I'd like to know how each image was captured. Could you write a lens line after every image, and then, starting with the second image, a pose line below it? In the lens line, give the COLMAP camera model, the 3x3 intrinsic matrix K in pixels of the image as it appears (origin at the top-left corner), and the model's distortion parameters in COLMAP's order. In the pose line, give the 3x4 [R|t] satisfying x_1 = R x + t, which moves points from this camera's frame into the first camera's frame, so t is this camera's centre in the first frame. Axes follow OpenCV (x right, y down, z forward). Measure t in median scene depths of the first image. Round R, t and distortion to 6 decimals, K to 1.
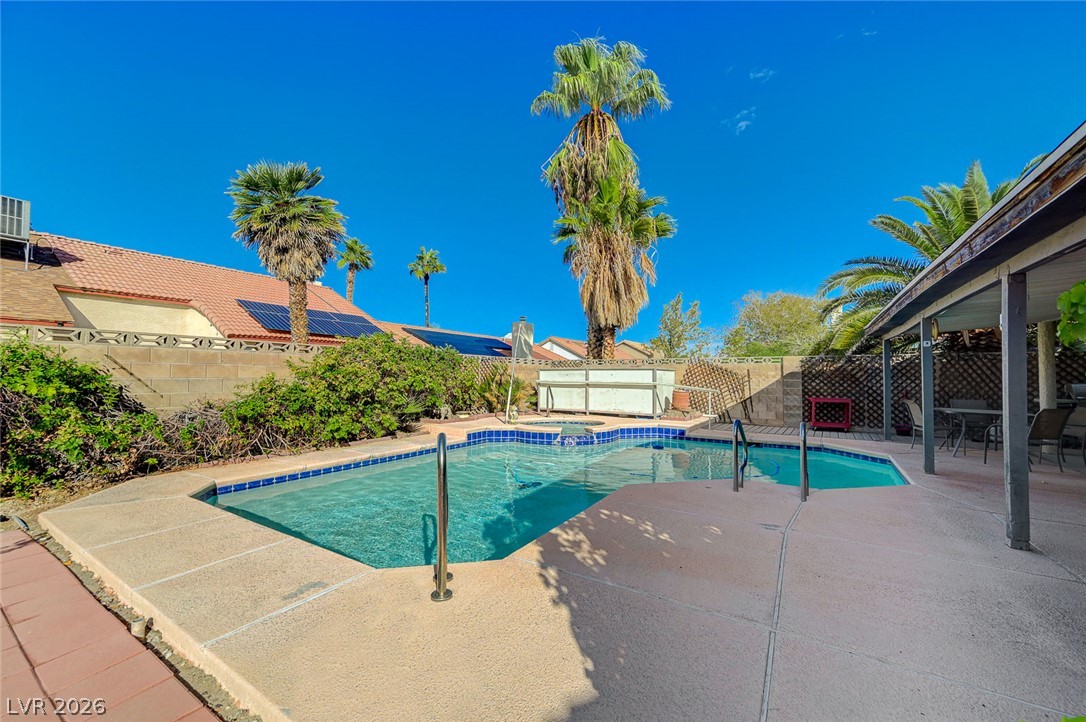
lens RADIAL K [[427.6, 0, 546.0], [0, 427.6, 372.3], [0, 0, 1]] dist [0.000672, 0.000056]
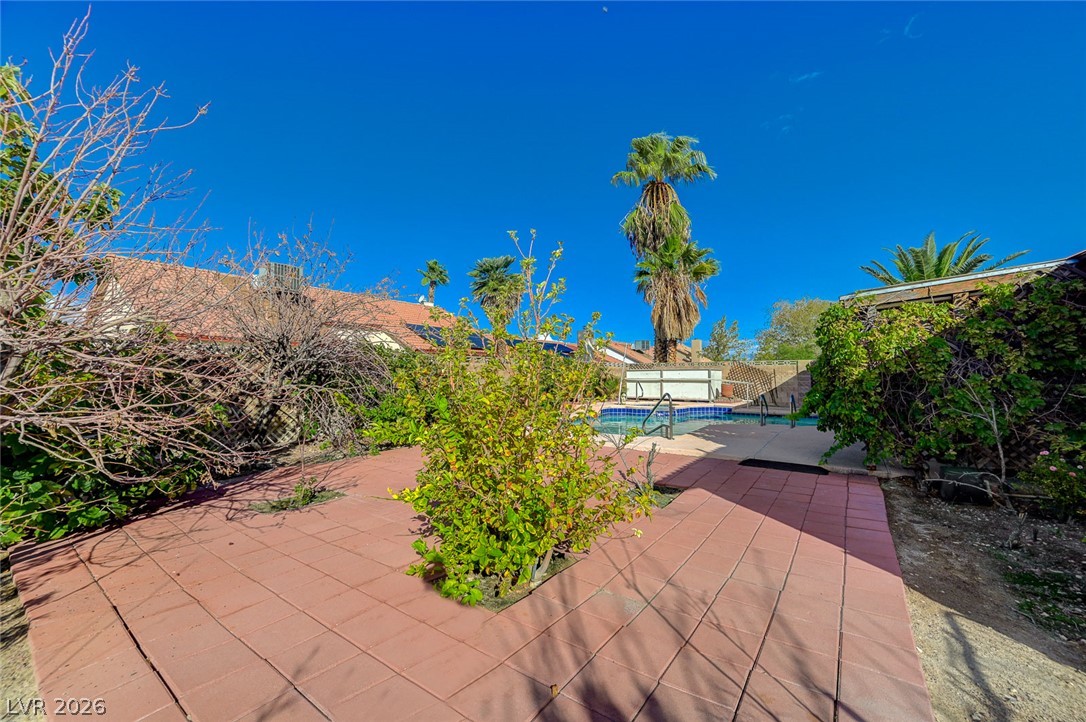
lens RADIAL K [[427.6, 0, 546.0], [0, 427.6, 372.3], [0, 0, 1]] dist [0.000672, 0.000056]
pose [[0.997643, -0.009880, -0.067898, -0.202667], [0.010108, 0.999944, 0.003009, -0.007840], [0.067864, -0.003688, 0.997688, -0.502649]]
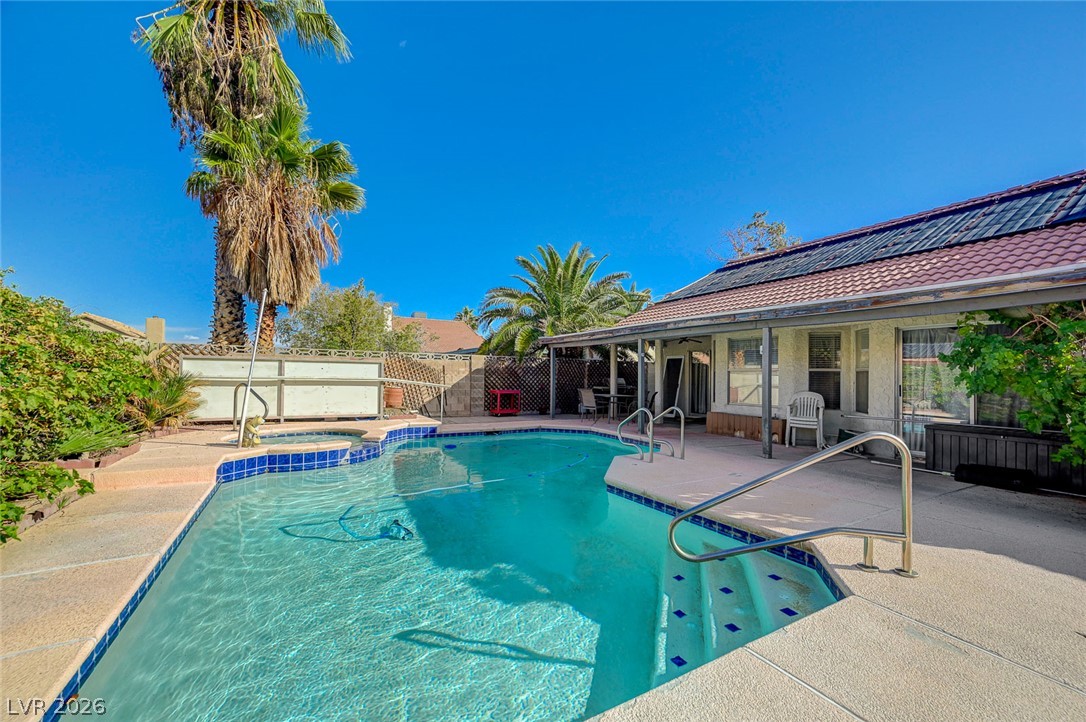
lens RADIAL K [[427.6, 0, 546.0], [0, 427.6, 372.3], [0, 0, 1]] dist [0.000672, 0.000056]
pose [[0.479464, 0.007265, 0.877531, -0.331849], [-0.021190, 0.999770, 0.003300, 0.001189], [-0.877305, -0.020177, 0.479508, 0.254092]]
